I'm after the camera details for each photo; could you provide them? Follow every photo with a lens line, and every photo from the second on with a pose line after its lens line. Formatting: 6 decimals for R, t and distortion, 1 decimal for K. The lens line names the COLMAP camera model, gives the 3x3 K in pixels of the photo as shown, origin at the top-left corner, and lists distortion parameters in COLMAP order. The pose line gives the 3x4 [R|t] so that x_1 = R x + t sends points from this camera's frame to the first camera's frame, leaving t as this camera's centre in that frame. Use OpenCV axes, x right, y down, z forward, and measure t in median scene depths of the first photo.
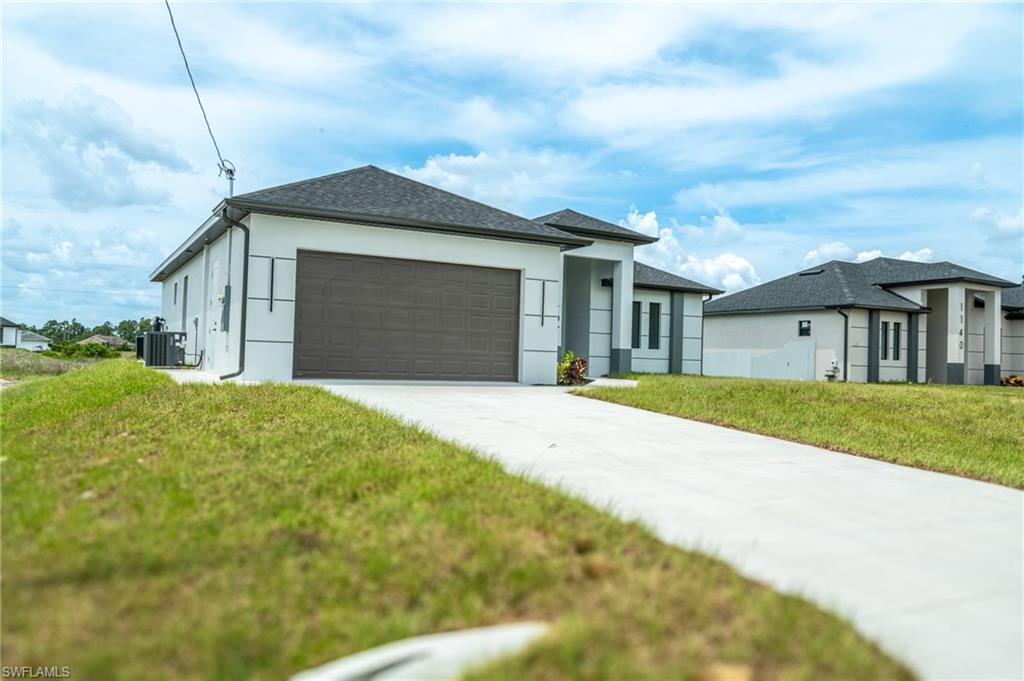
lens RADIAL K [[791.4, 0, 511.2], [0, 791.4, 339.7], [0, 0, 1]] dist [0.009914, 0.007234]
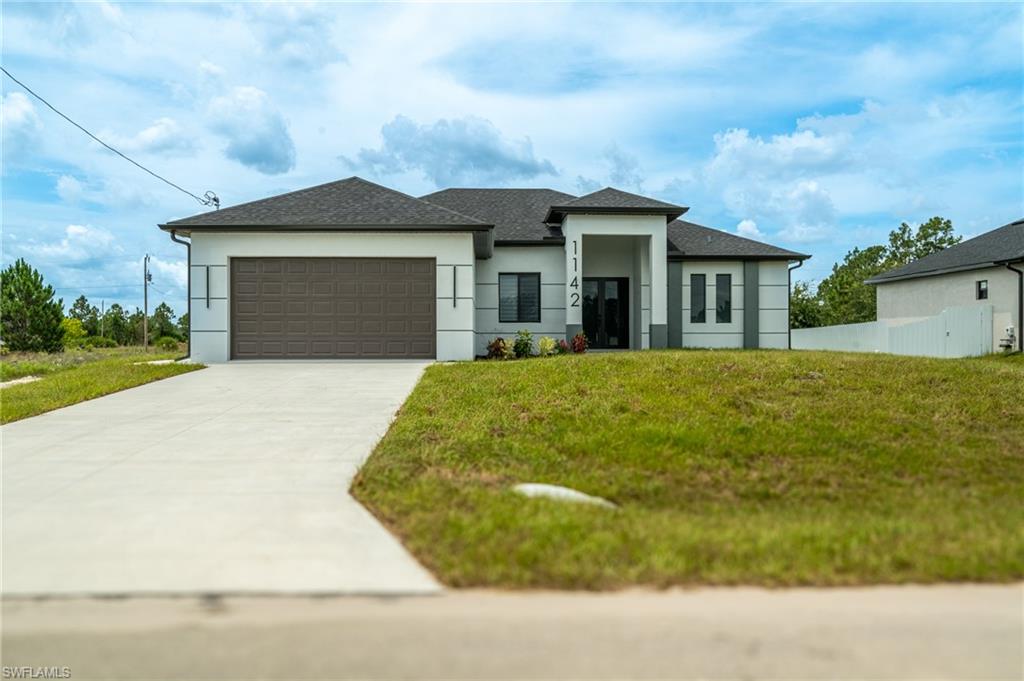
lens RADIAL K [[791.4, 0, 511.1], [0, 791.4, 339.3], [0, 0, 1]] dist [0.009914, 0.007234]
pose [[0.891592, -0.030090, -0.451838, 0.383512], [0.039203, 0.999173, 0.010818, 0.011312], [0.451139, -0.027359, 0.892034, 0.038149]]
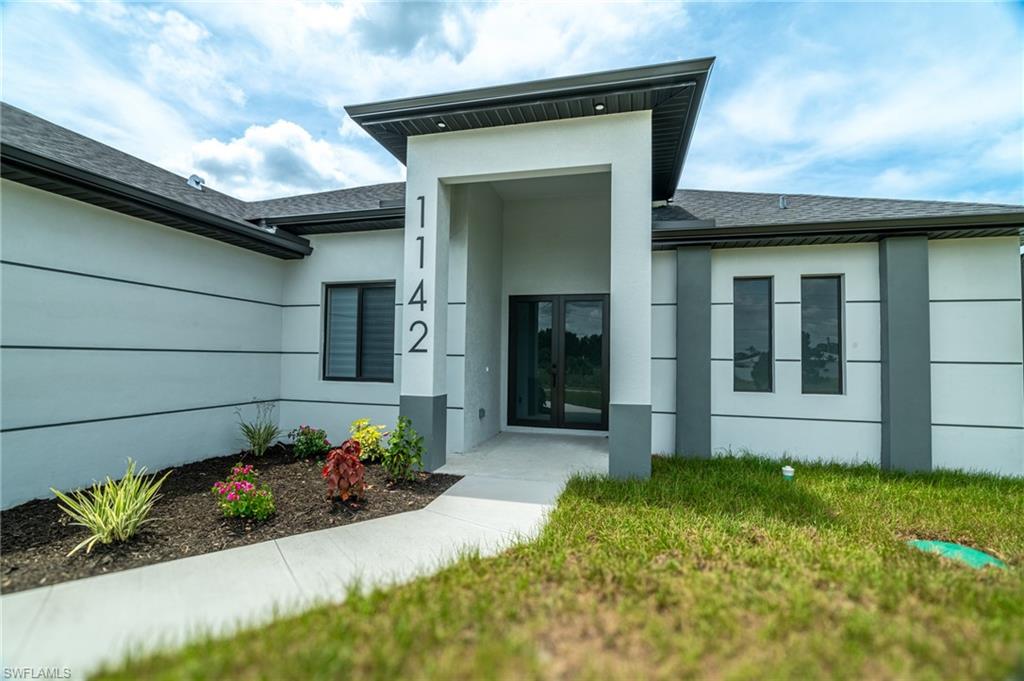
lens RADIAL K [[461.7, 0, 508.4], [0, 461.7, 341.4], [0, 0, 1]] dist [-0.000365, -0.000006]
pose [[0.727596, -0.041392, -0.684756, 0.225086], [0.024839, 0.999113, -0.034000, -0.009914], [0.685556, 0.007729, 0.727979, 0.735266]]
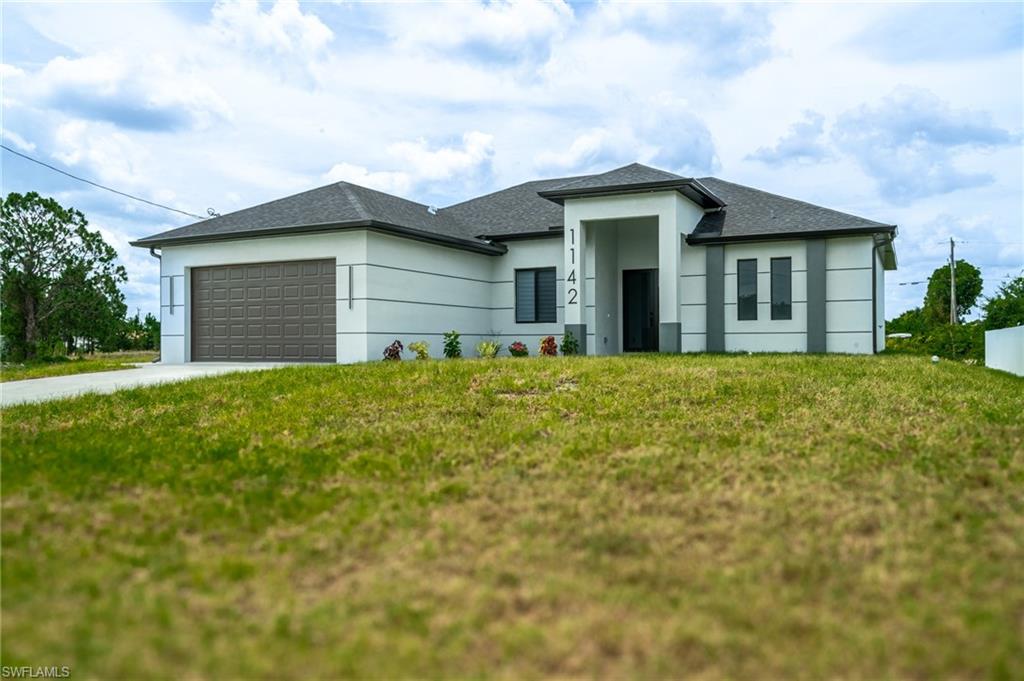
lens RADIAL K [[791.4, 0, 511.4], [0, 791.4, 338.7], [0, 0, 1]] dist [0.009914, 0.007234]
pose [[0.571808, -0.035125, -0.819635, 0.648264], [0.043481, 0.998976, -0.012477, 0.028118], [0.819234, -0.028504, 0.572750, 0.368023]]
